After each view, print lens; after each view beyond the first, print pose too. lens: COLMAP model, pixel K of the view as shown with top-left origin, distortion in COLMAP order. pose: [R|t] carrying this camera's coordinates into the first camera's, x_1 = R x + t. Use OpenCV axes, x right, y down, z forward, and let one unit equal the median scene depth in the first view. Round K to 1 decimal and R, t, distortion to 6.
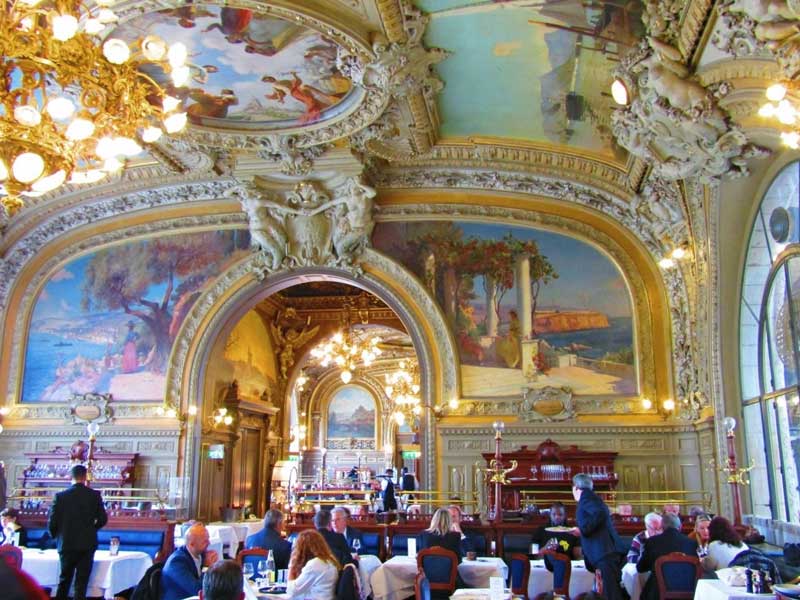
lens RADIAL K [[780.8, 0, 399.4], [0, 780.8, 298.5], [0, 0, 1]] dist [-0.018362, 0.000000]
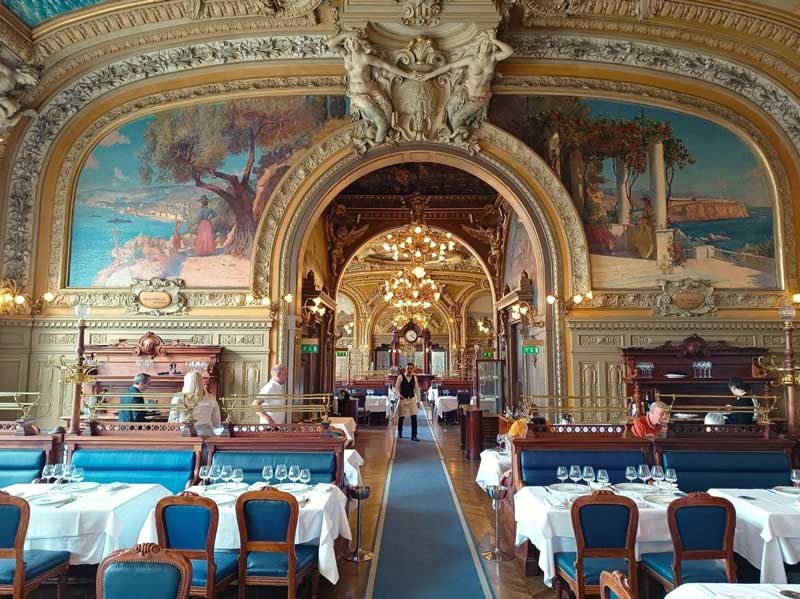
lens RADIAL K [[575.7, 0, 401.9], [0, 575.7, 300.2], [0, 0, 1]] dist [0.020444, -0.017776]
pose [[0.988518, 0.017493, 0.150086, -0.231440], [-0.033474, 0.993949, 0.104622, 0.072128], [-0.147348, -0.108445, 0.983122, 0.342829]]
